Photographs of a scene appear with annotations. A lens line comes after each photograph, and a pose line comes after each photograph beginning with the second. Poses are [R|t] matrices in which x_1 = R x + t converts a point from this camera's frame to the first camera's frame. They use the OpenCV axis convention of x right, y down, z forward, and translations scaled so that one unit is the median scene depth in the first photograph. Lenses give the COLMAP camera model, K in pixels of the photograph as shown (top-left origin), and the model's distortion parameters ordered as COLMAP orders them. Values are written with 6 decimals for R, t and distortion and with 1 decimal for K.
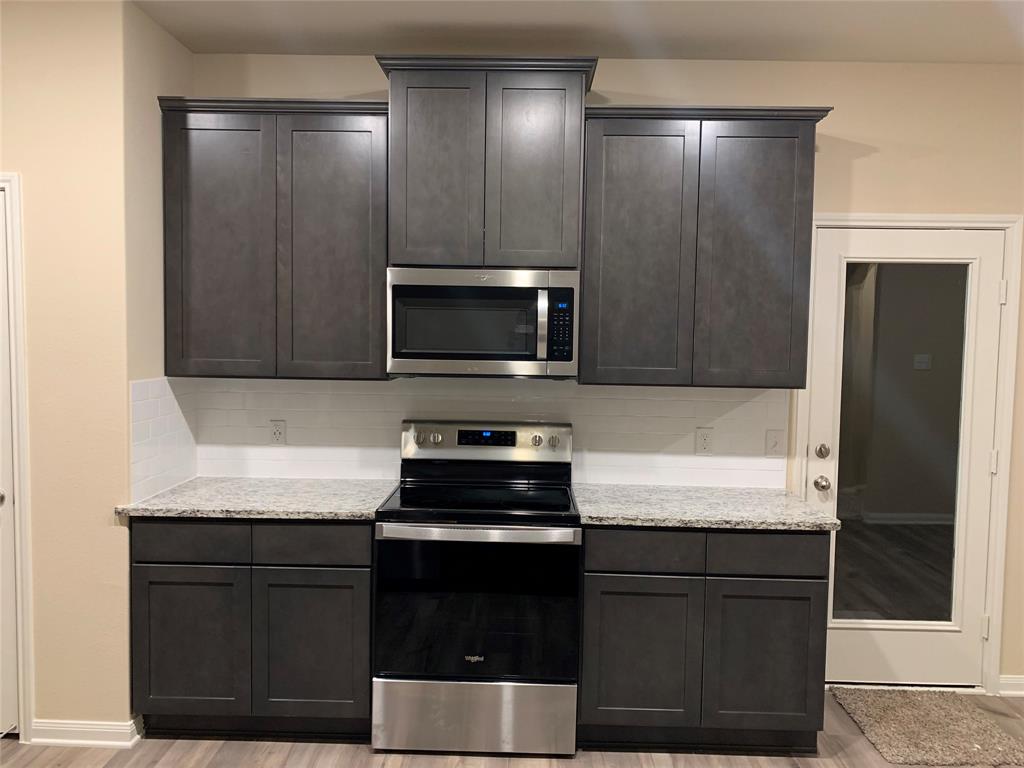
lens RADIAL K [[772.2, 0, 512.0], [0, 772.2, 384.0], [0, 0, 1]] dist [0.058666, -0.064971]
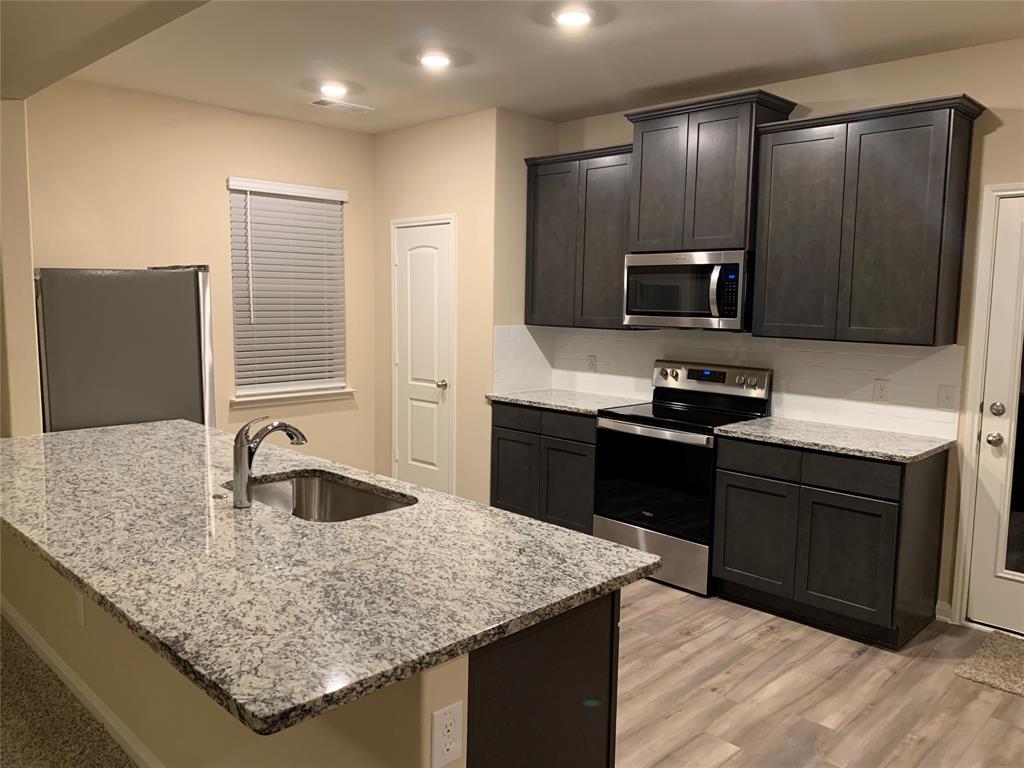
lens RADIAL K [[772.2, 0, 512.0], [0, 772.2, 384.0], [0, 0, 1]] dist [0.058666, -0.064971]
pose [[0.728748, 0.074569, -0.680710, 0.725079], [-0.050676, 0.997200, 0.054986, 0.030593], [0.682904, -0.005575, 0.730487, -0.260570]]
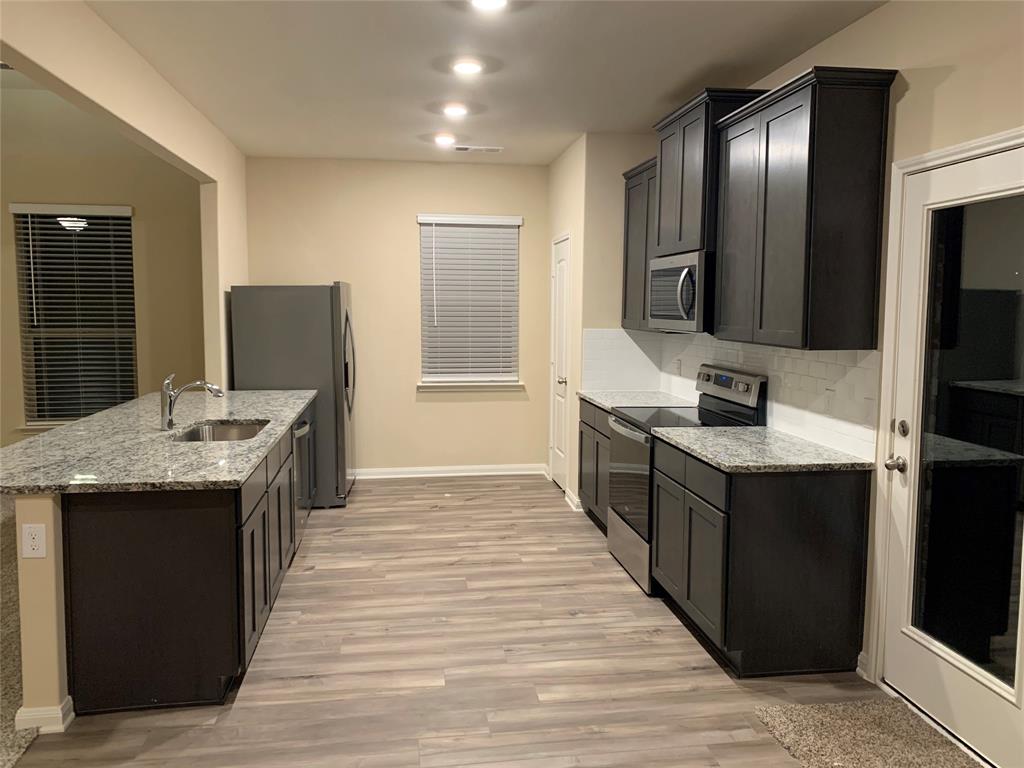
lens RADIAL K [[765.5, 0, 512.5], [0, 765.5, 373.7], [0, 0, 1]] dist [0.055258, -0.057327]
pose [[0.176533, 0.075562, -0.981390, 1.332451], [-0.070658, 0.995450, 0.063935, 0.000482], [0.981755, 0.058057, 0.181069, 0.457299]]
